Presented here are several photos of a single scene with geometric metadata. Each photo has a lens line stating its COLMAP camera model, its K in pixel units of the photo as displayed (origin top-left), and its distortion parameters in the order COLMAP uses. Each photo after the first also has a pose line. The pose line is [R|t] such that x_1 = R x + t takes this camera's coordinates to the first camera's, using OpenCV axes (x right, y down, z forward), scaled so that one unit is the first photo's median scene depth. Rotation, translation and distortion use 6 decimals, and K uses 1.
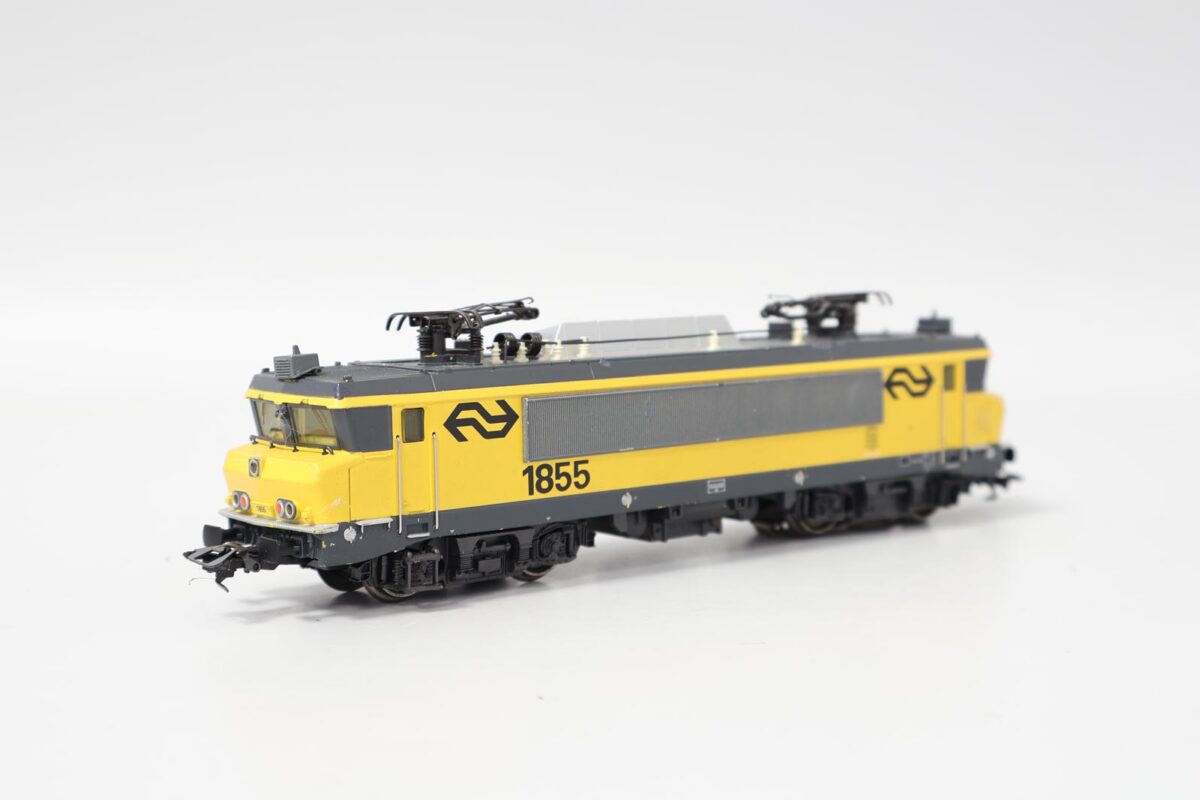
lens RADIAL K [[2006.3, 0, 600.0], [0, 2006.3, 400.0], [0, 0, 1]] dist [-0.007502, 0.006888]
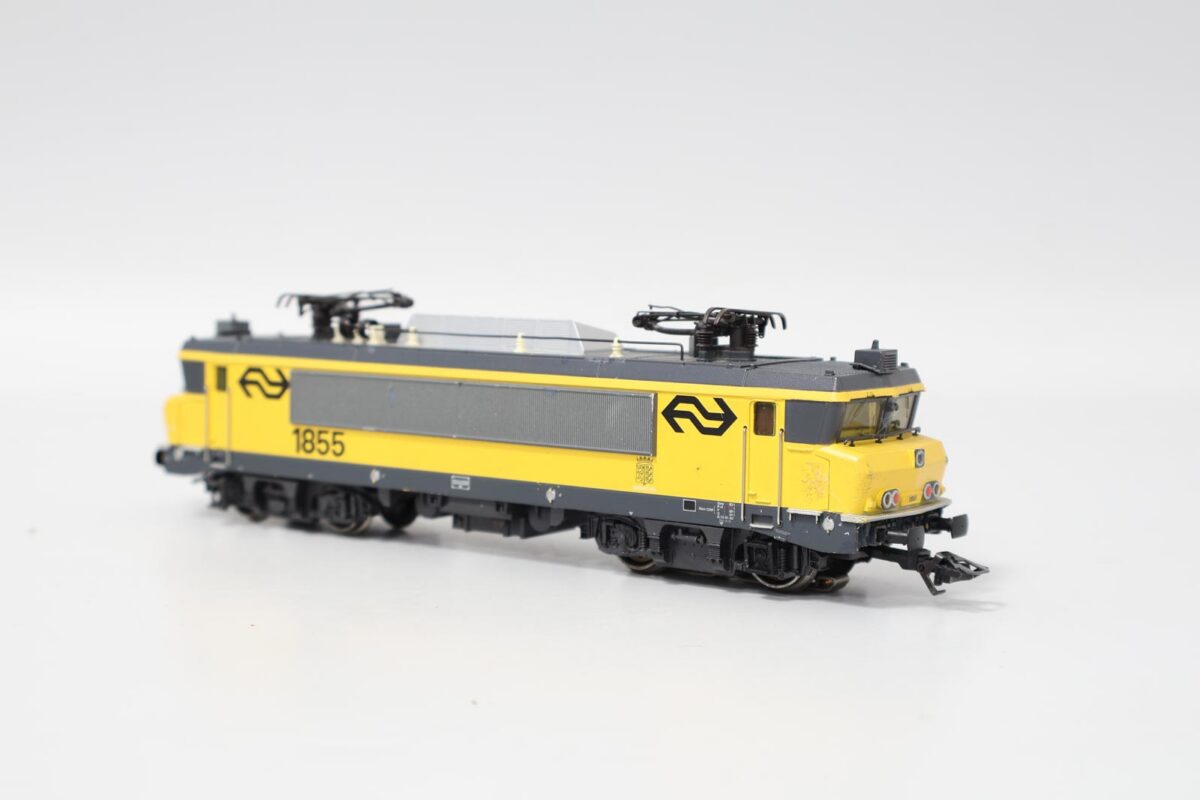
lens RADIAL K [[2006.3, 0, 600.0], [0, 2006.3, 400.0], [0, 0, 1]] dist [-0.007502, 0.006888]
pose [[0.209072, 0.099818, -0.972792, 1.065099], [-0.087404, 0.992703, 0.083076, -0.090117], [0.973986, 0.067657, 0.216271, 0.848102]]
